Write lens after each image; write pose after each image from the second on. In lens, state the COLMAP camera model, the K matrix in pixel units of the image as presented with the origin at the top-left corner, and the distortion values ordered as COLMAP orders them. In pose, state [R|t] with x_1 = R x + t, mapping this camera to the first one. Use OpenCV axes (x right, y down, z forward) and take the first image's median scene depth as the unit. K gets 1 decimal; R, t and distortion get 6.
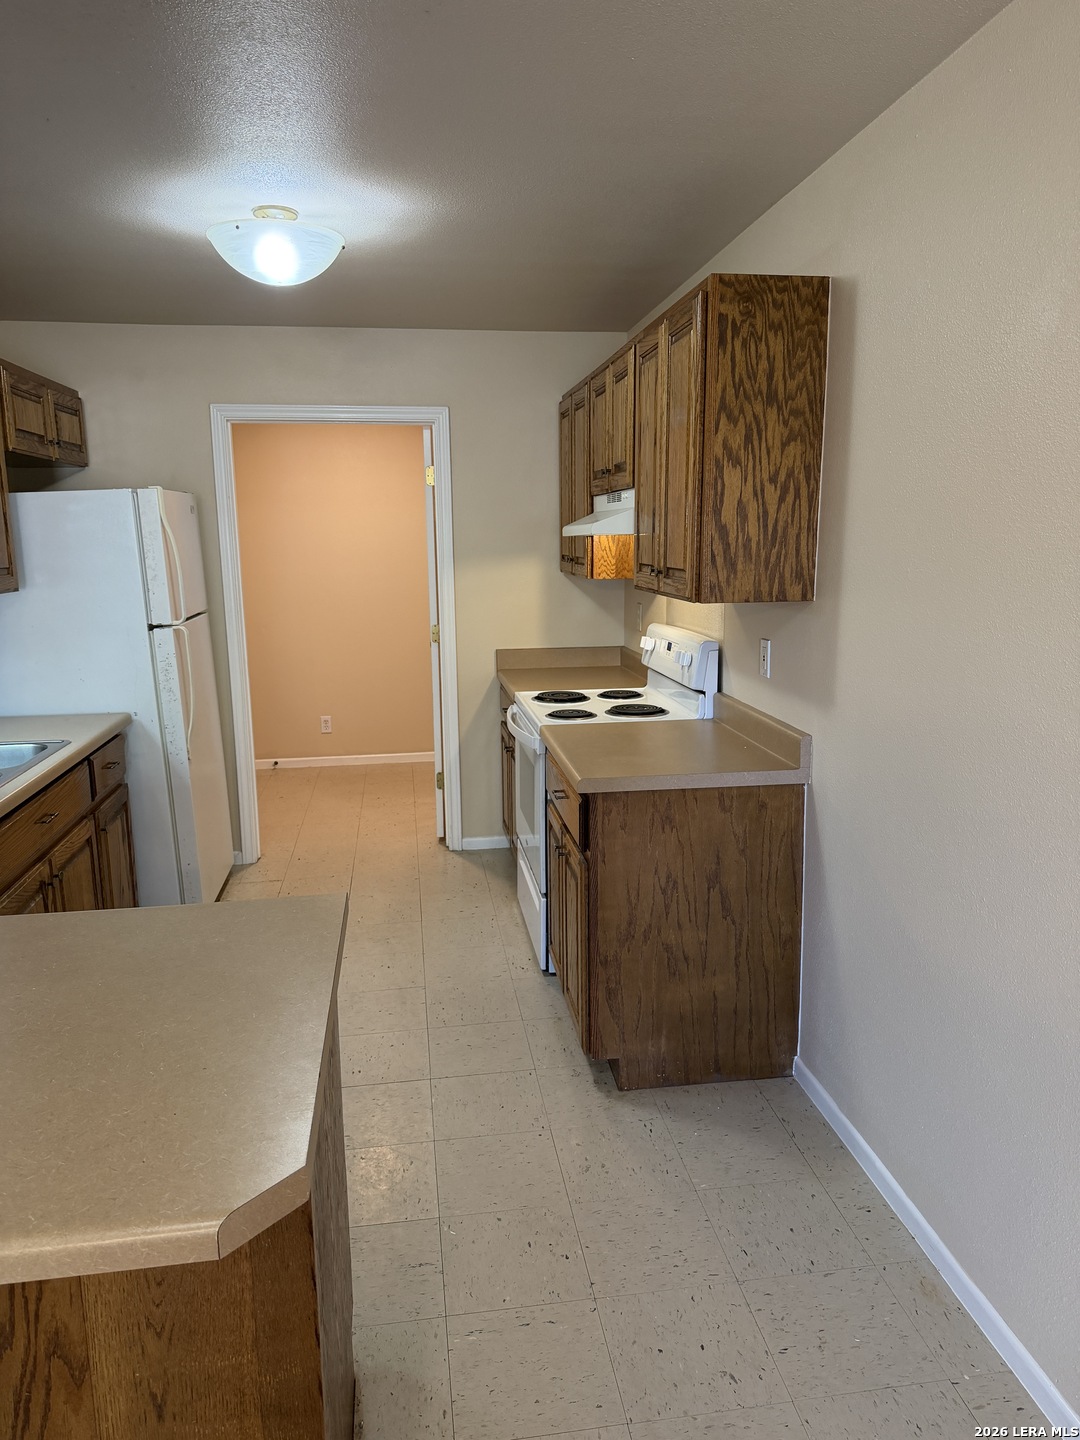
lens RADIAL K [[1005.9, 0, 543.9], [0, 1005.9, 740.3], [0, 0, 1]] dist [0.078213, -0.073739]
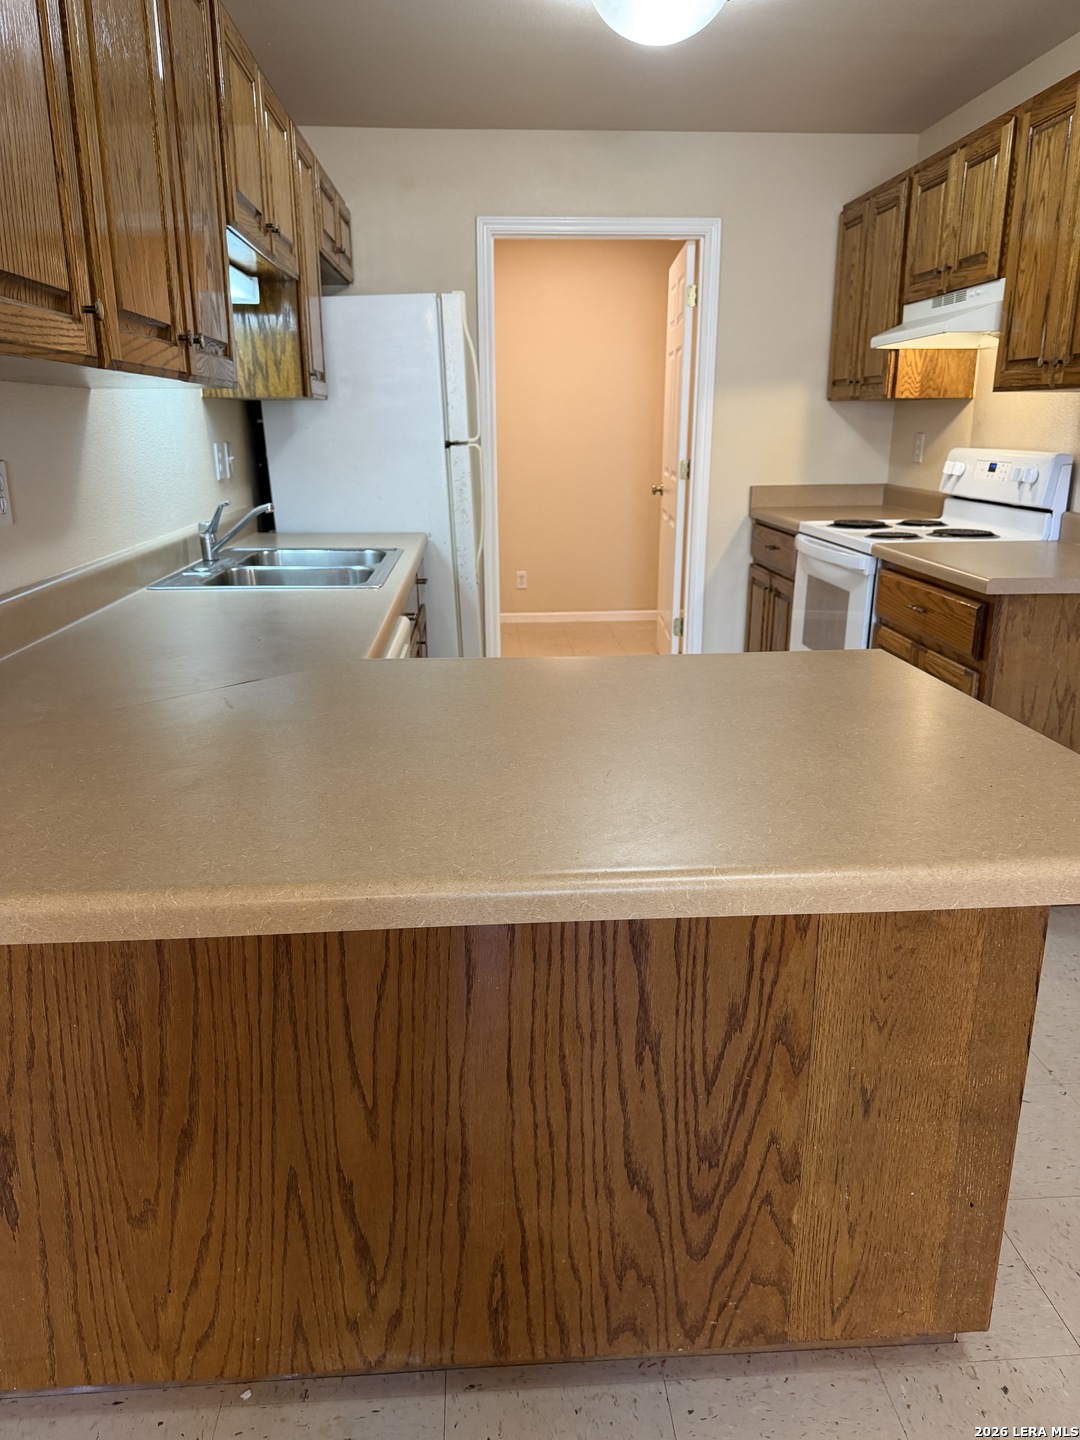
lens RADIAL K [[1025.2, 0, 541.6], [0, 1025.2, 723.5], [0, 0, 1]] dist [0.059867, -0.079838]
pose [[0.996494, 0.026757, -0.079270, -0.216033], [-0.019875, 0.996064, 0.086376, 0.070455], [0.081269, -0.084498, 0.993104, 0.002032]]
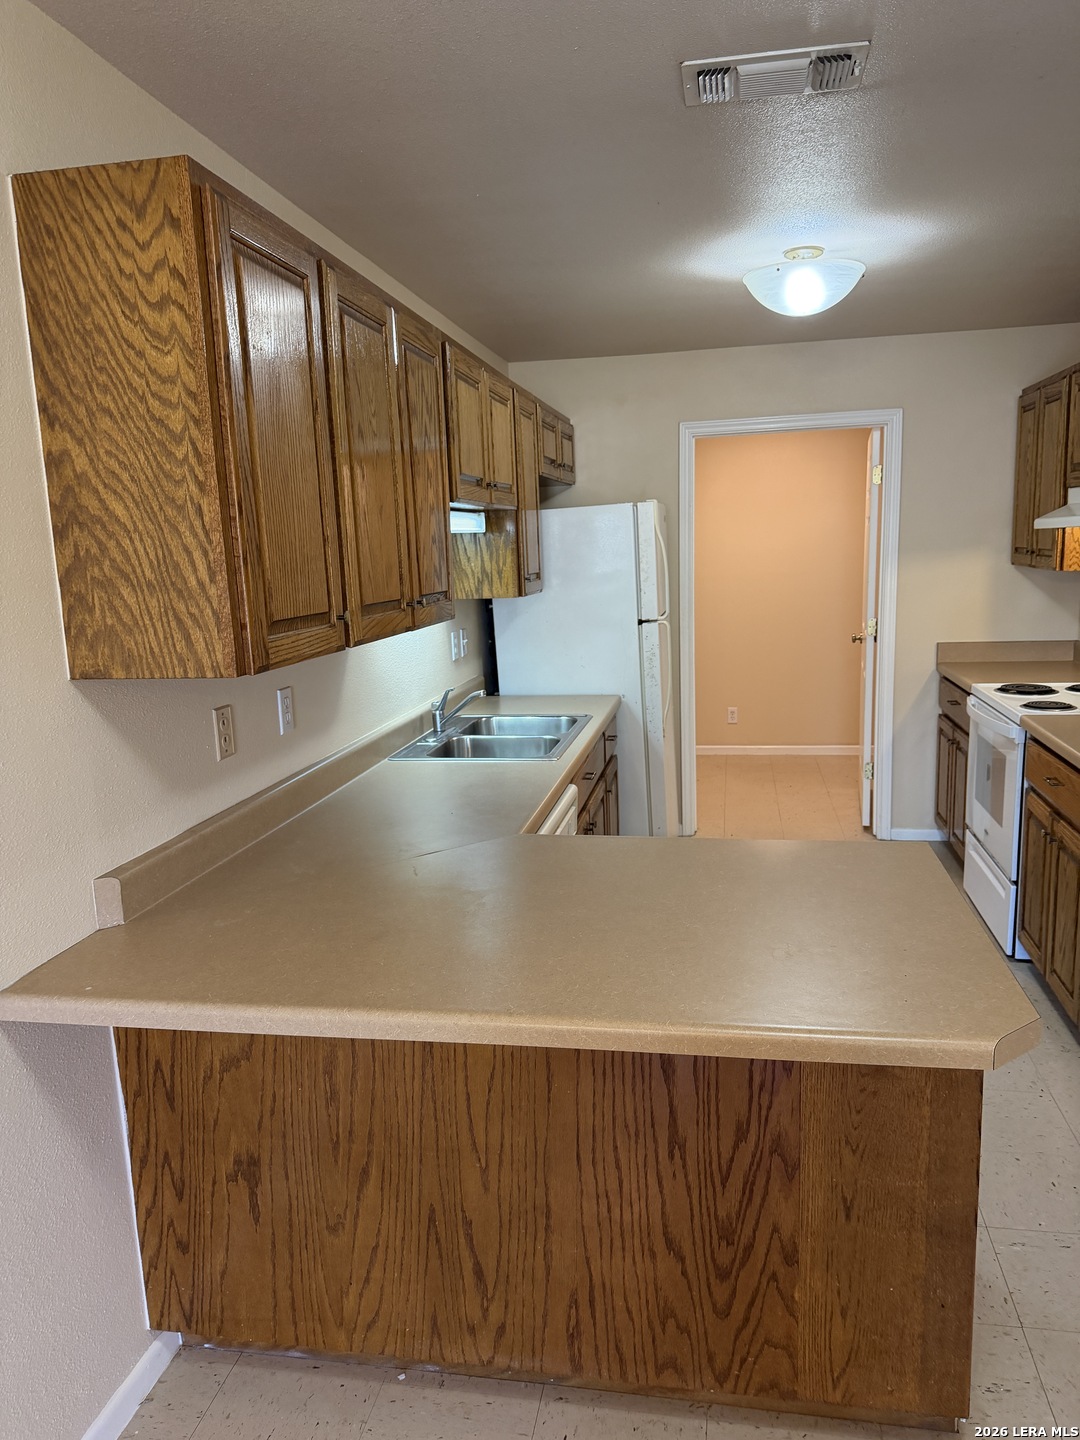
lens RADIAL K [[1017.4, 0, 547.6], [0, 1017.4, 732.2], [0, 0, 1]] dist [0.044597, -0.043566]
pose [[0.947535, 0.031843, -0.318062, -0.118556], [-0.034067, 0.999419, -0.001431, 0.019184], [0.317832, 0.012192, 0.948069, -0.130843]]
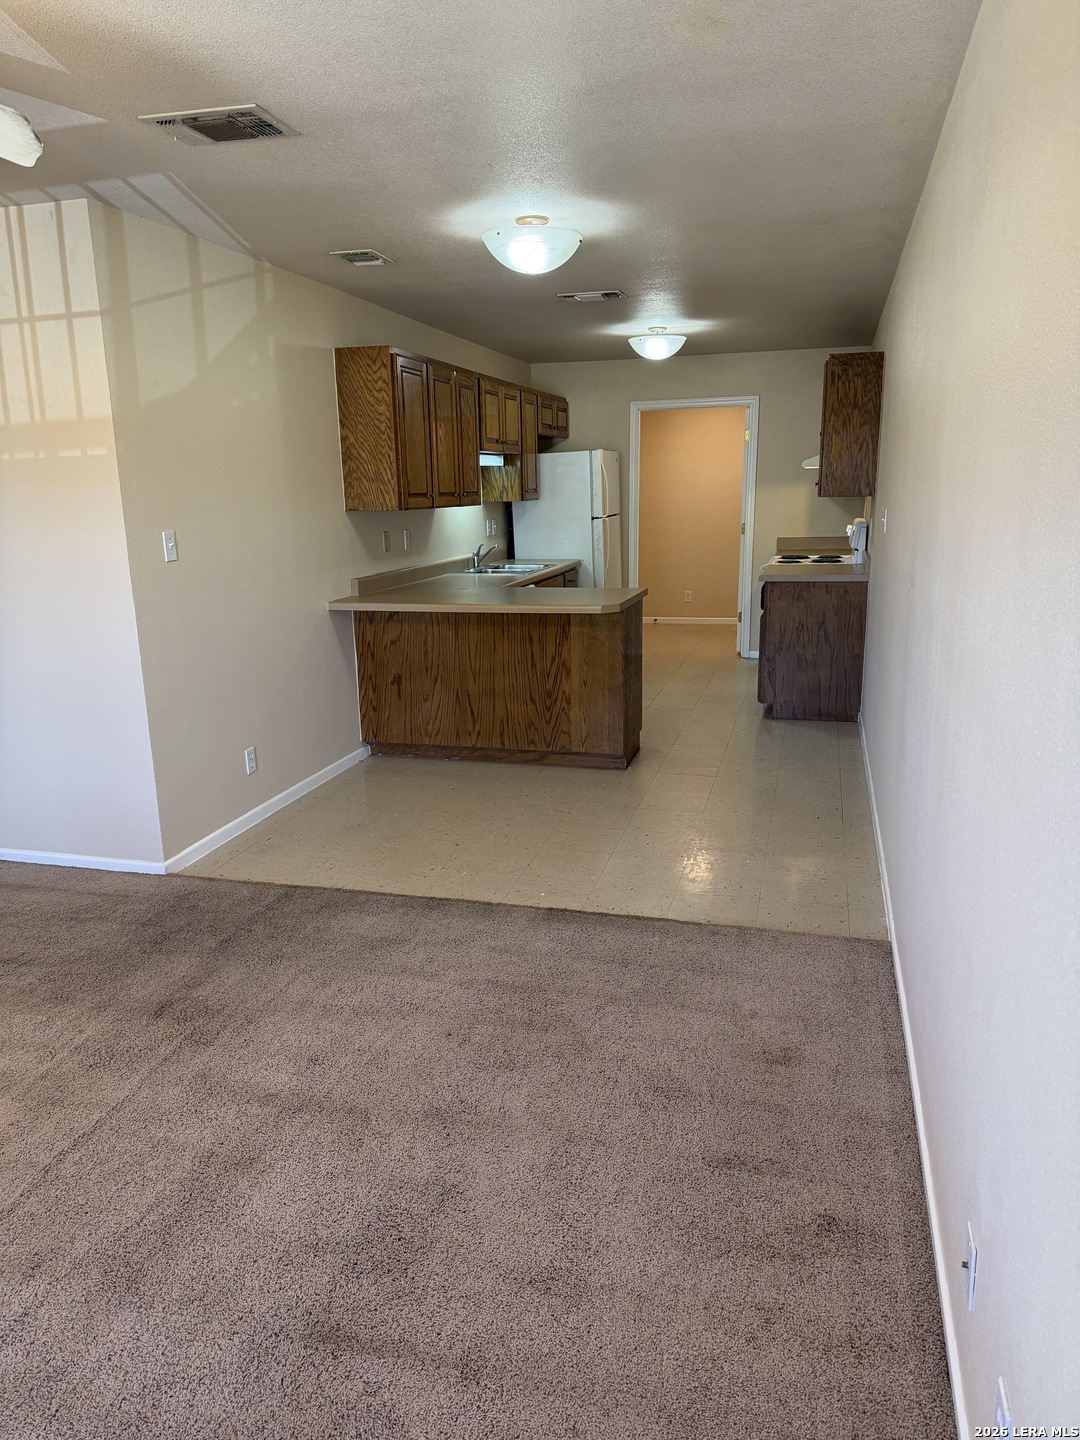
lens RADIAL K [[1001.3, 0, 541.8], [0, 1001.3, 741.3], [0, 0, 1]] dist [0.097480, -0.118956]
pose [[0.916719, 0.089907, -0.389284, 0.375242], [-0.066914, 0.995139, 0.072259, 0.208419], [0.393888, -0.040193, 0.918279, -0.988781]]
